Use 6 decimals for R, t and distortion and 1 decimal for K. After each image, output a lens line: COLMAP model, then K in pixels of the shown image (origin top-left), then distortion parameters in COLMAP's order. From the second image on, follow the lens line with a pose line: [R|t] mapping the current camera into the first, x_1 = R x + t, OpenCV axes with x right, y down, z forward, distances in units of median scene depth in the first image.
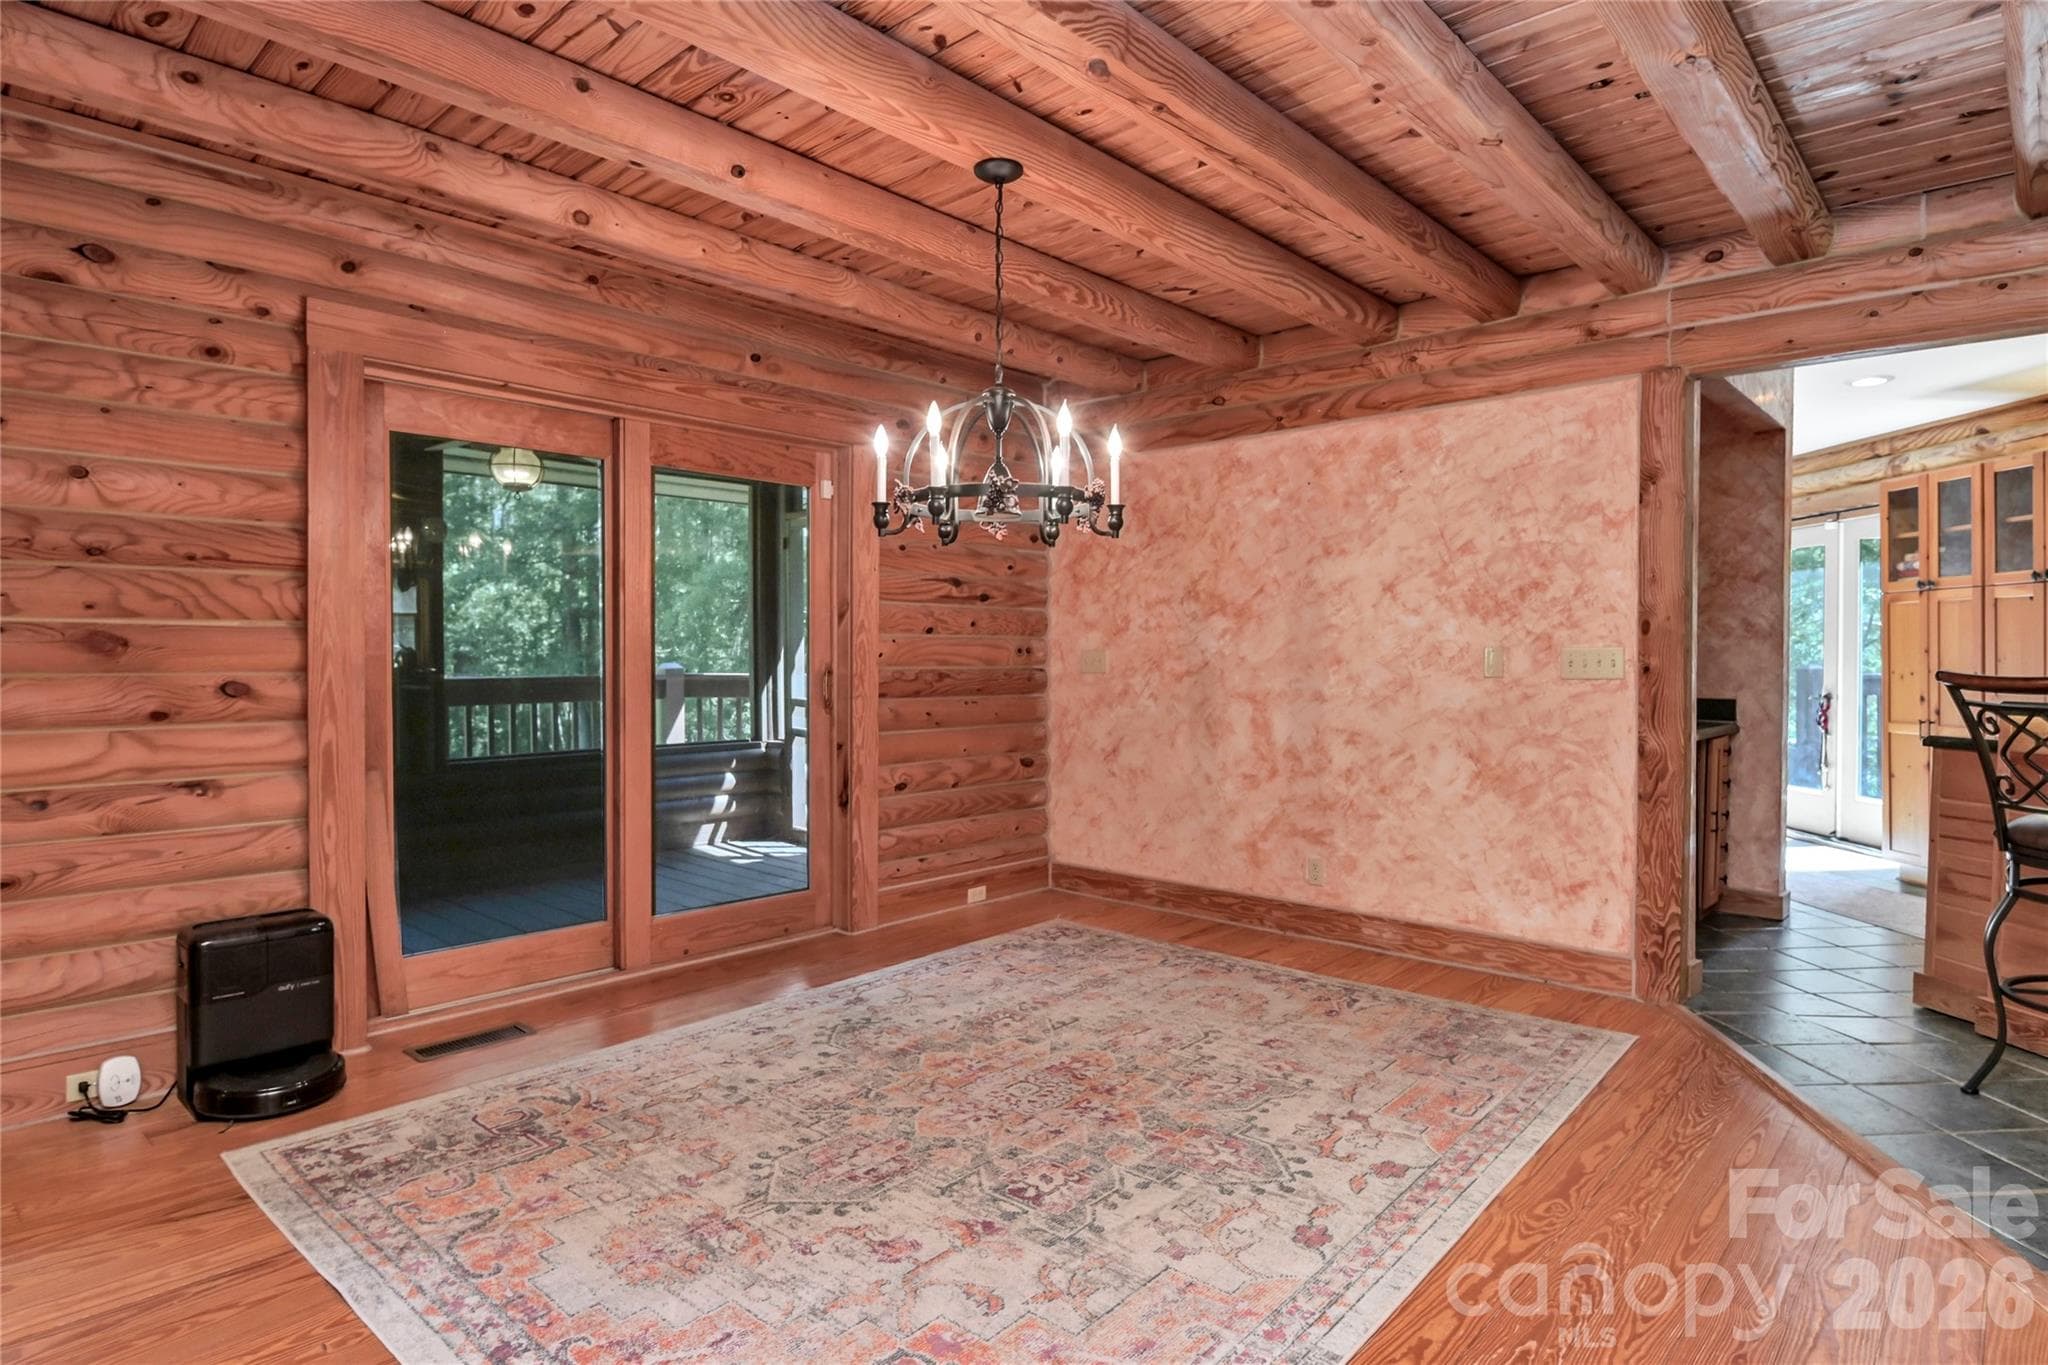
lens RADIAL K [[1126.8, 0, 1020.8], [0, 1126.8, 660.8], [0, 0, 1]] dist [0.001005, -0.002296]
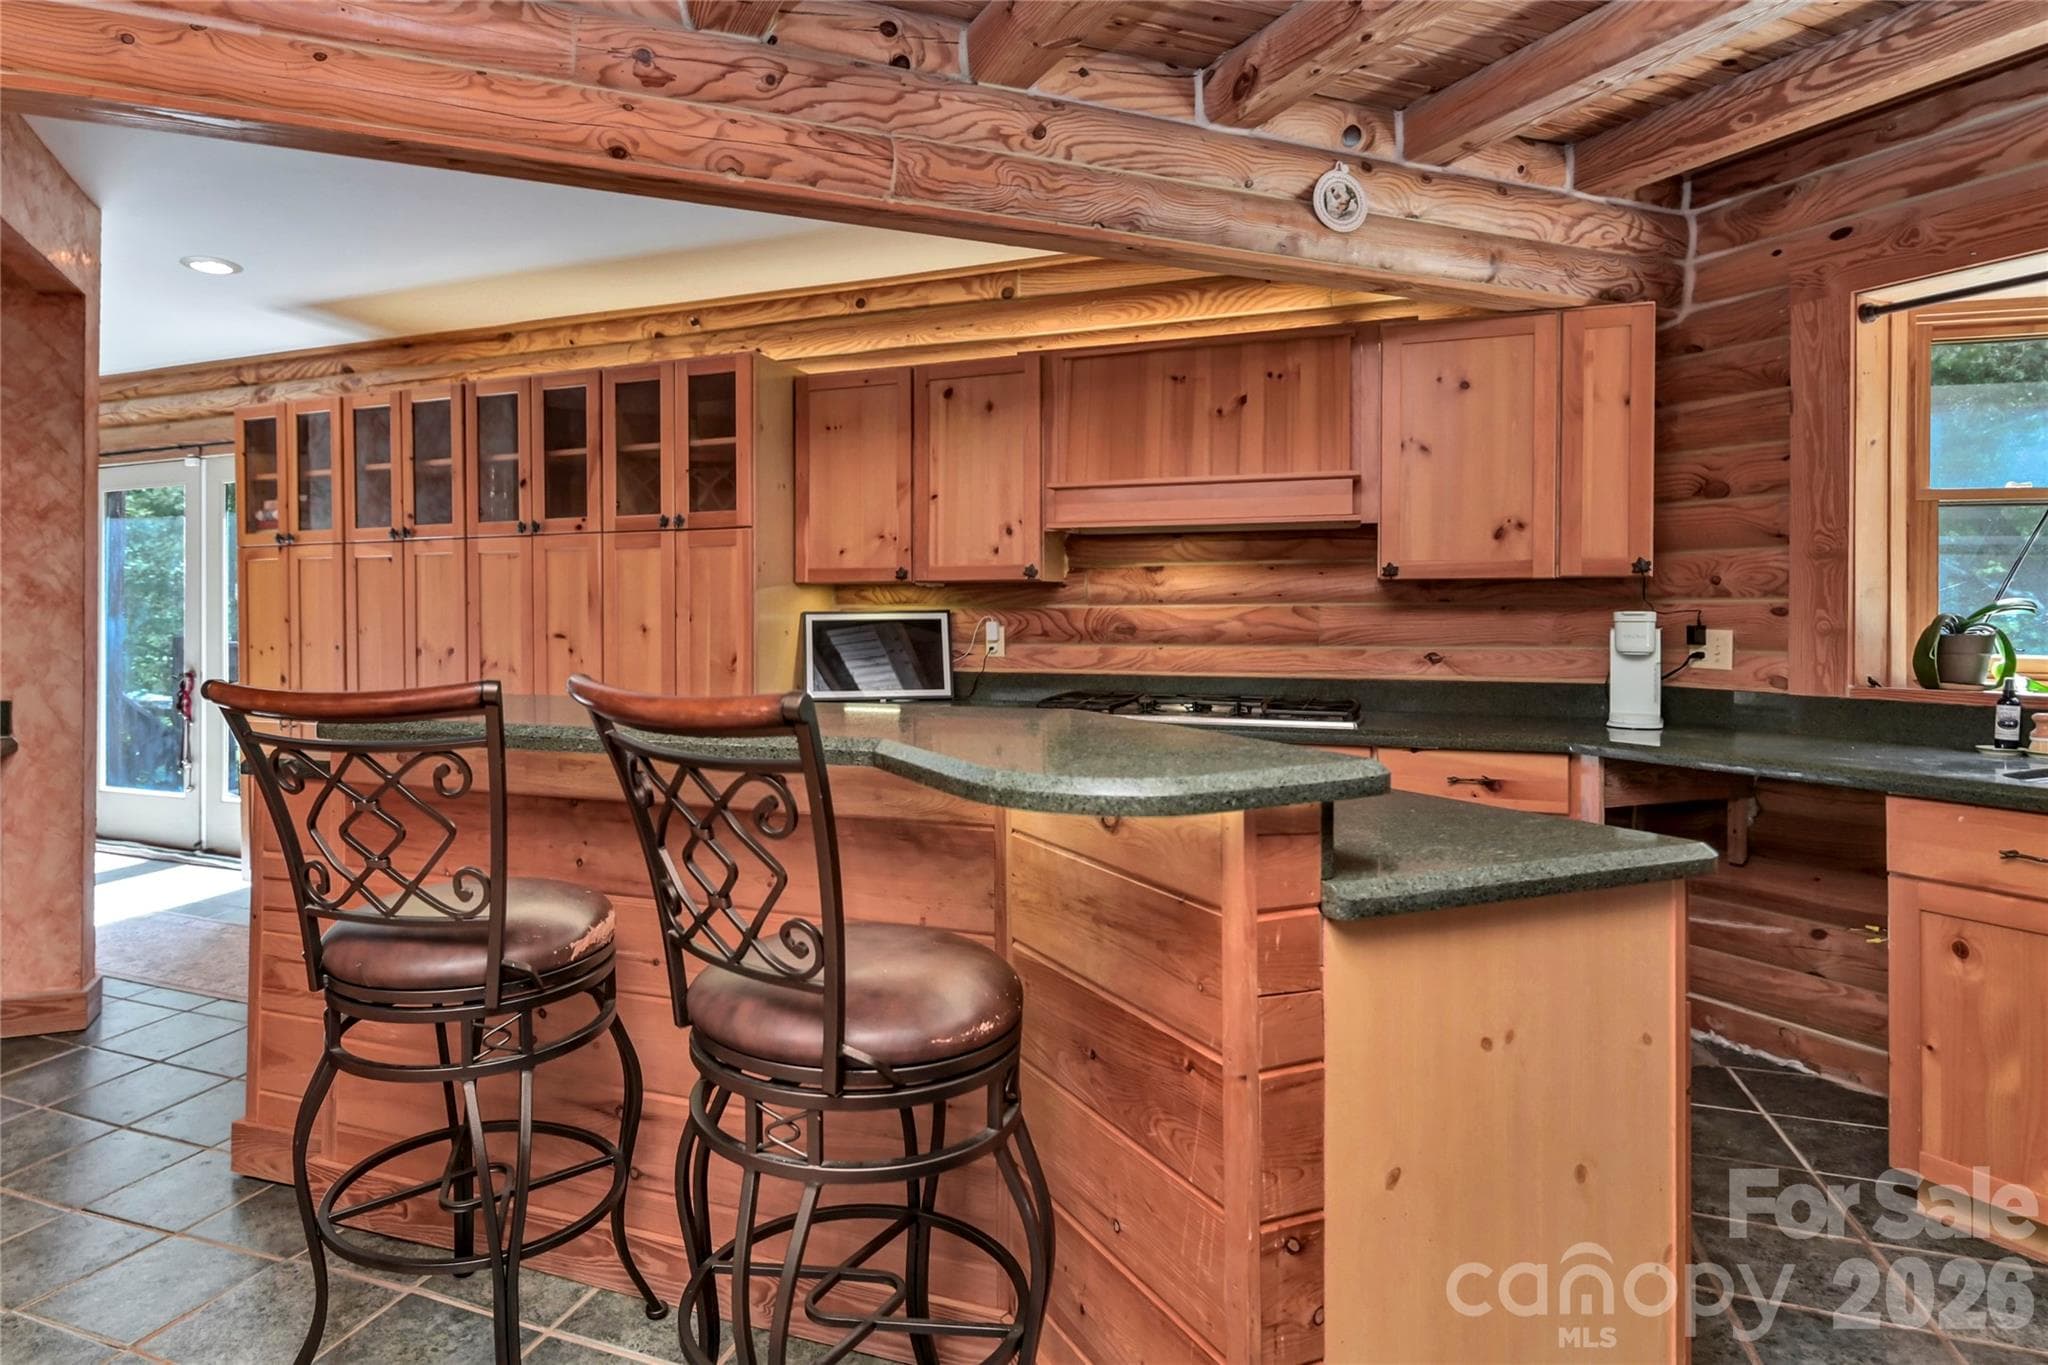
lens RADIAL K [[1309.5, 0, 1022.5], [0, 1309.5, 633.9], [0, 0, 1]] dist [-0.024916, -0.002102]
pose [[0.386445, -0.014857, 0.922193, 0.138578], [0.007869, 0.999887, 0.012812, -0.006537], [-0.922279, 0.002306, 0.386518, 0.141218]]
